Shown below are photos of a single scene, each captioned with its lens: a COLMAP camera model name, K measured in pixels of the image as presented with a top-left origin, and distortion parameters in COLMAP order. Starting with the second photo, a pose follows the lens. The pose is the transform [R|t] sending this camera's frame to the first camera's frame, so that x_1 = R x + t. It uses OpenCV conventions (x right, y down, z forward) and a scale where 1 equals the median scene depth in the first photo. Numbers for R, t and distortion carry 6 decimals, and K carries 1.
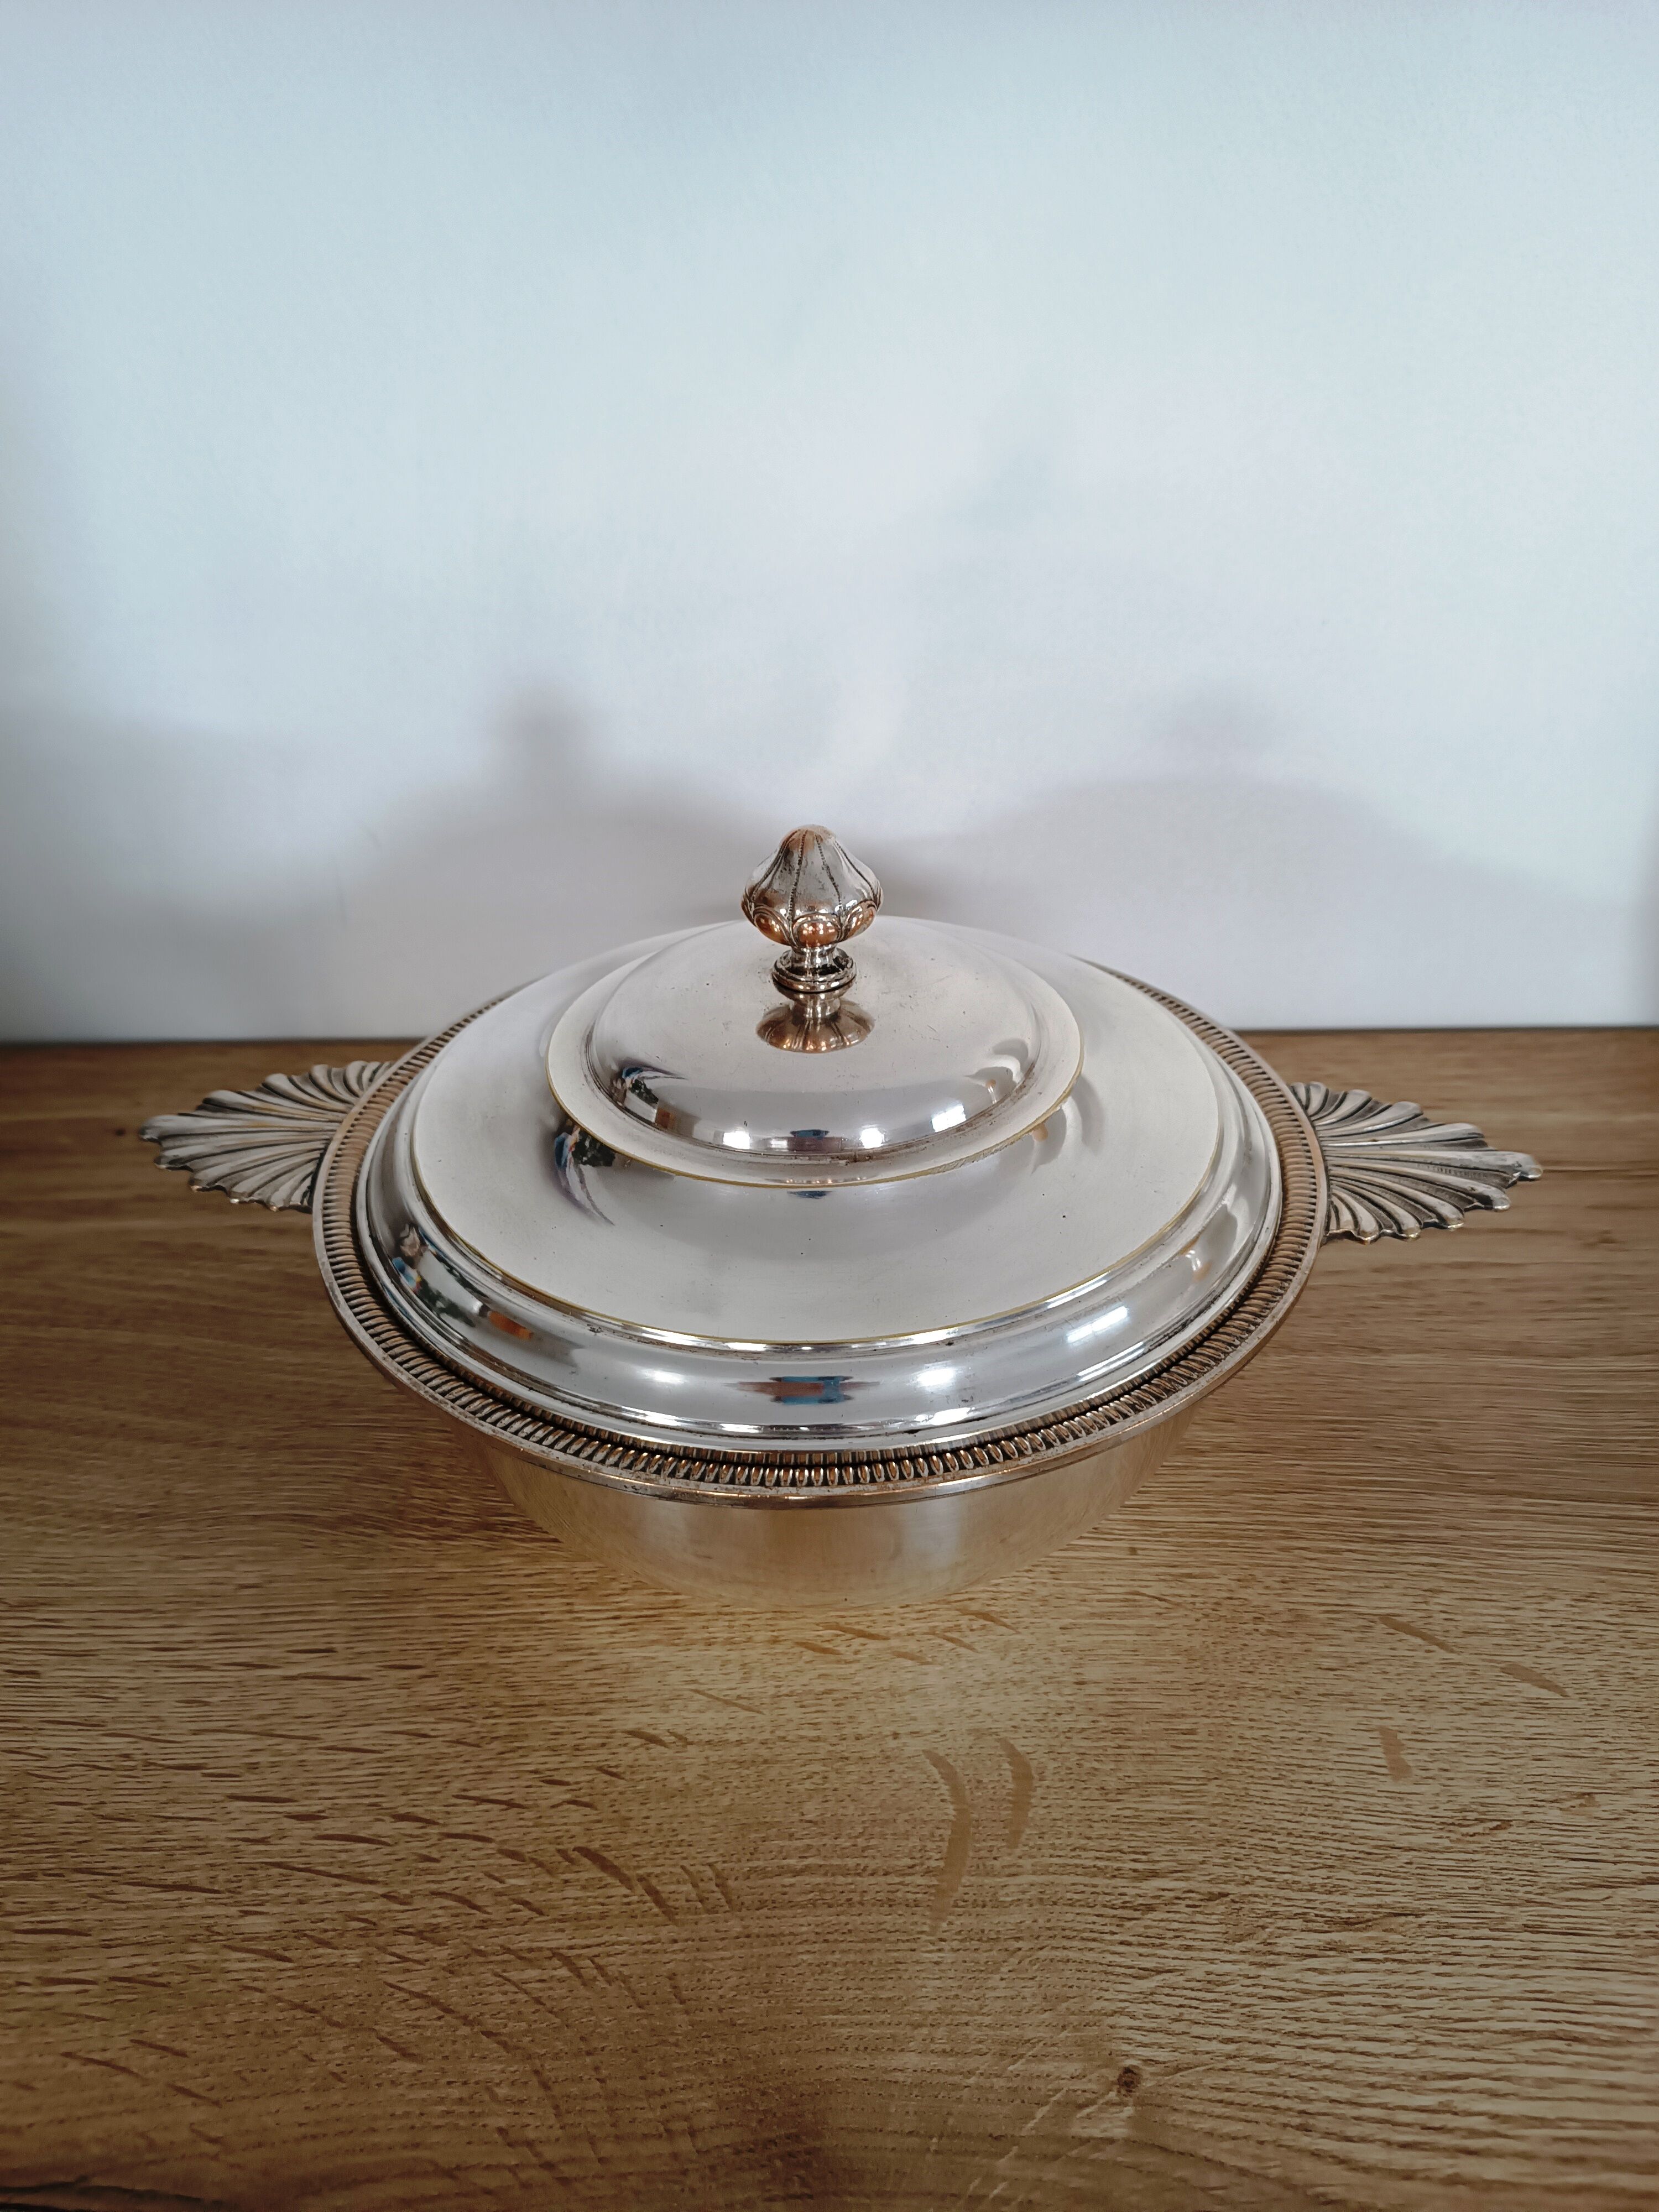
lens RADIAL K [[1659.9, 0, 828.0], [0, 1659.9, 1055.4], [0, 0, 1]] dist [-0.018374, 0.005716]
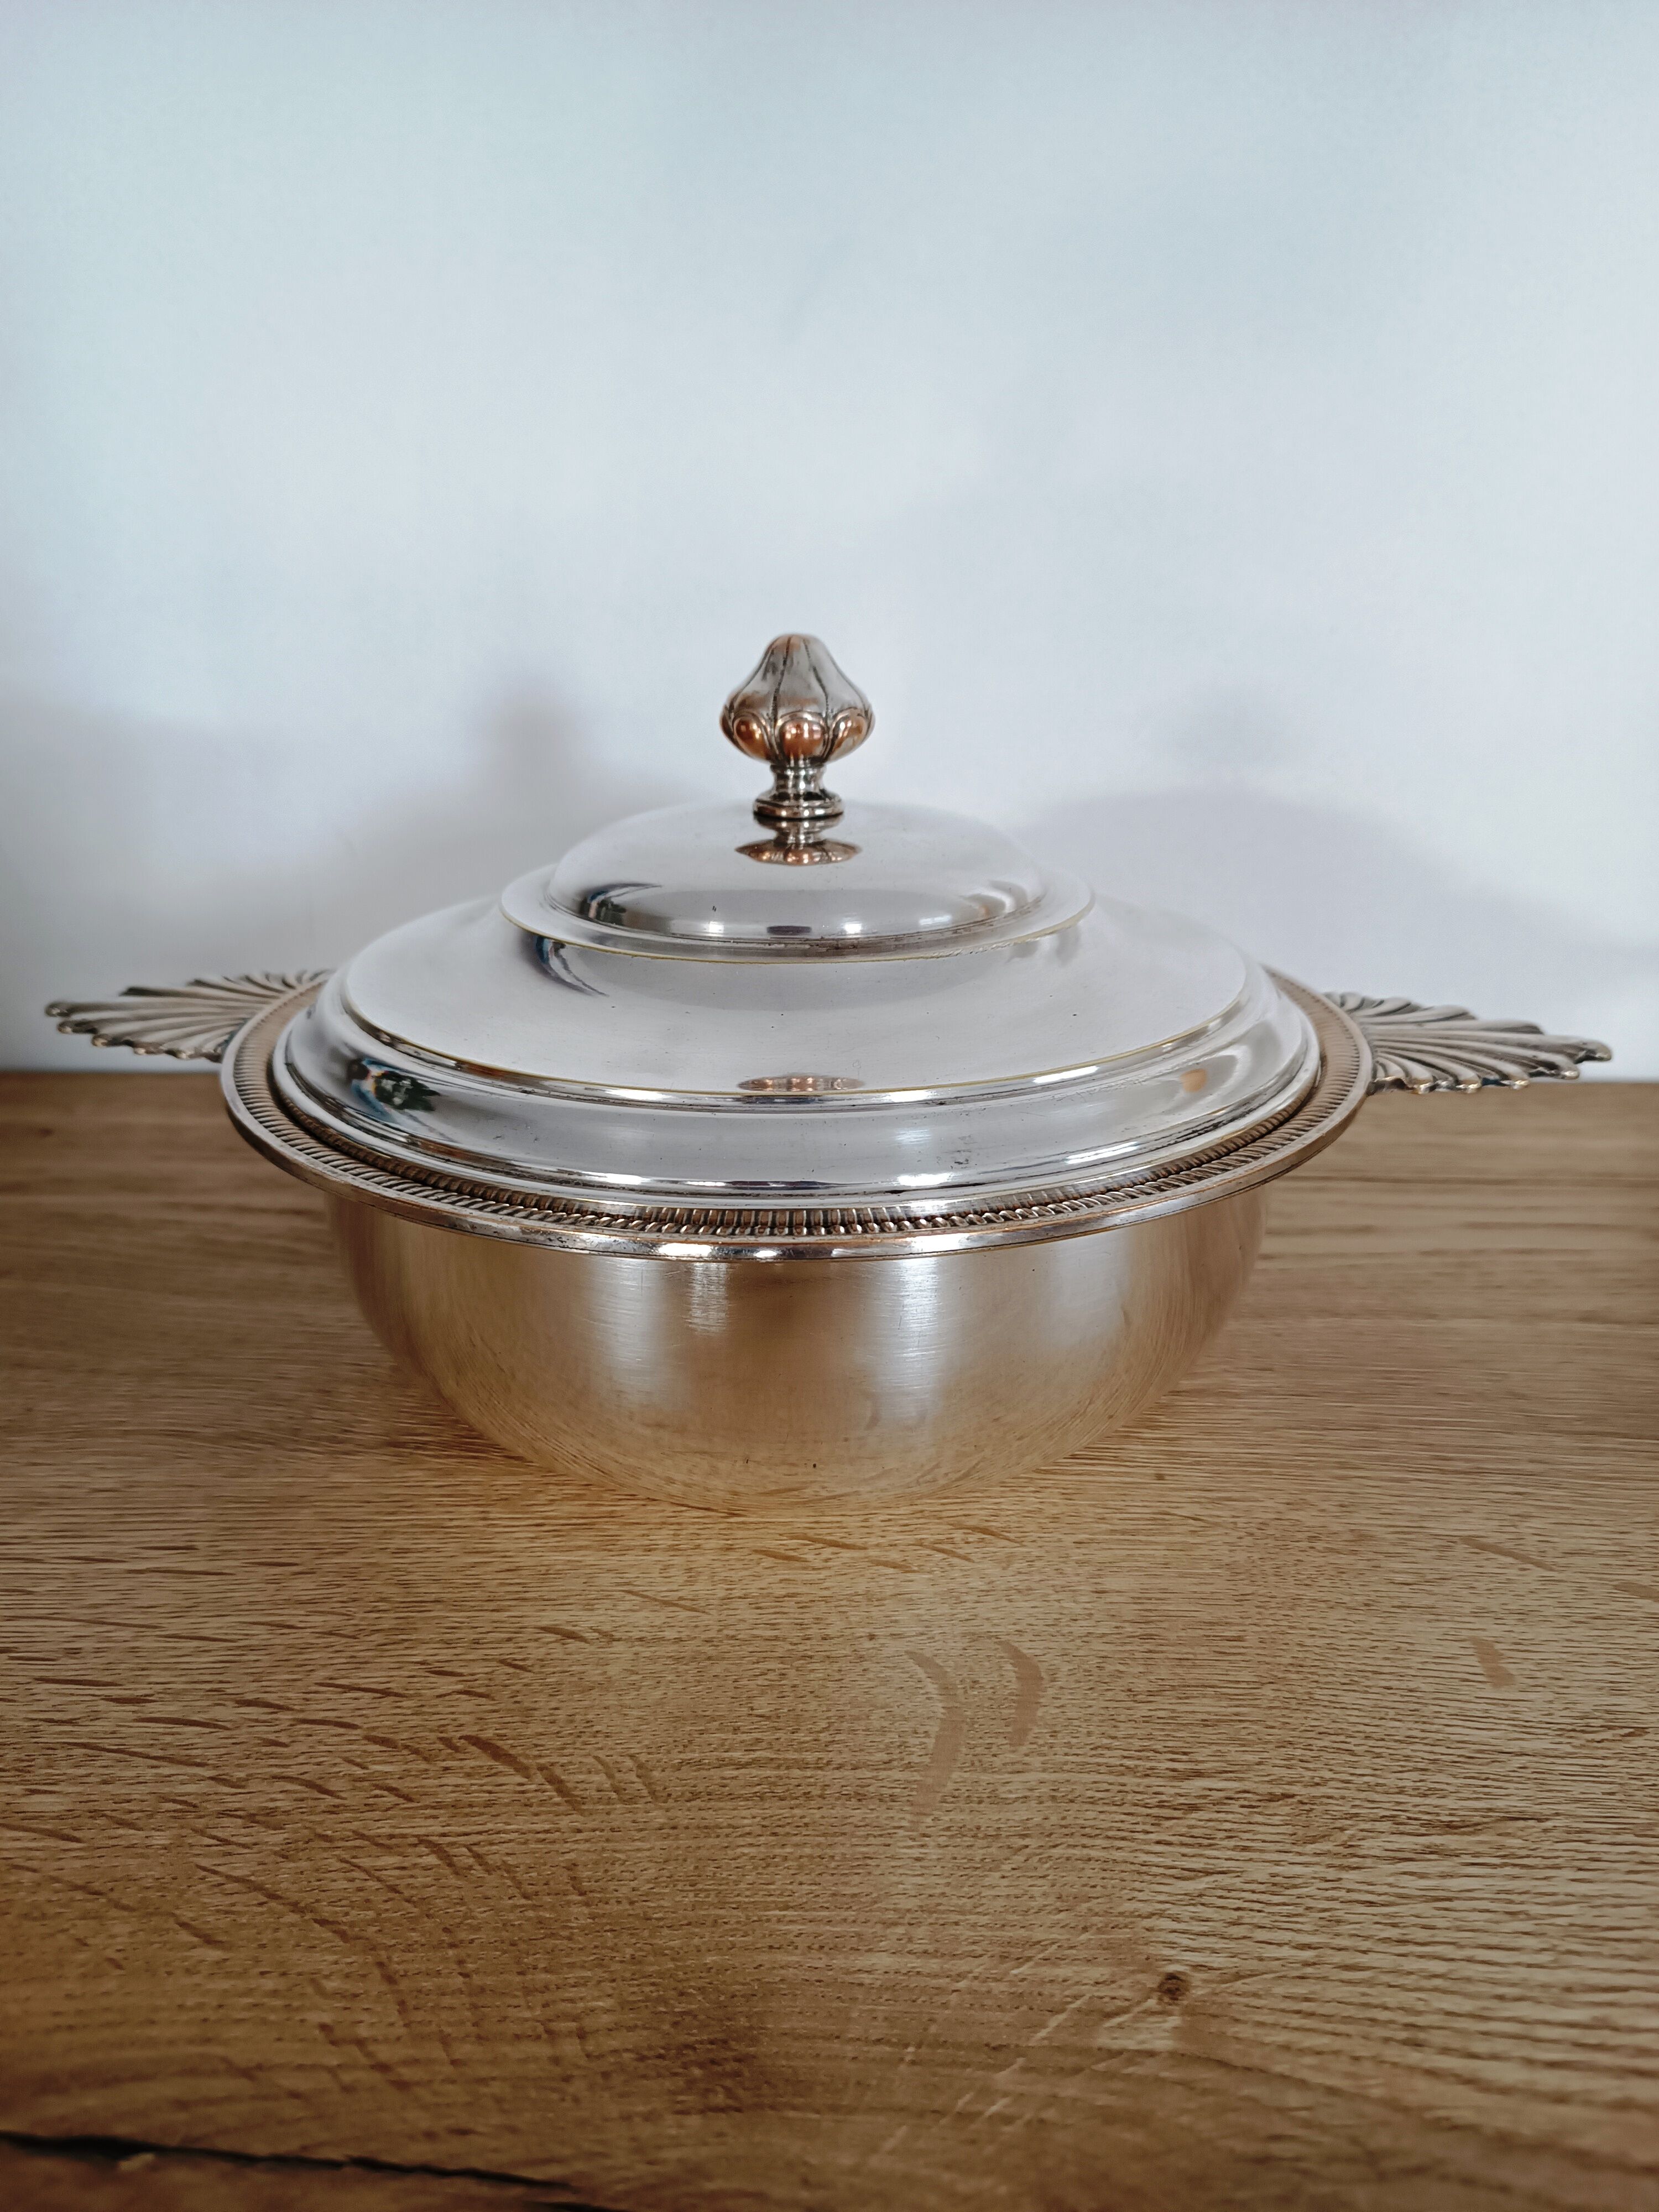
lens RADIAL K [[1659.9, 0, 828.6], [0, 1659.9, 1048.7], [0, 0, 1]] dist [-0.018374, 0.005716]
pose [[0.999723, 0.023153, -0.004279, 0.017853], [-0.023535, 0.977200, -0.211012, 0.322919], [-0.000704, 0.211054, 0.977474, 0.159987]]
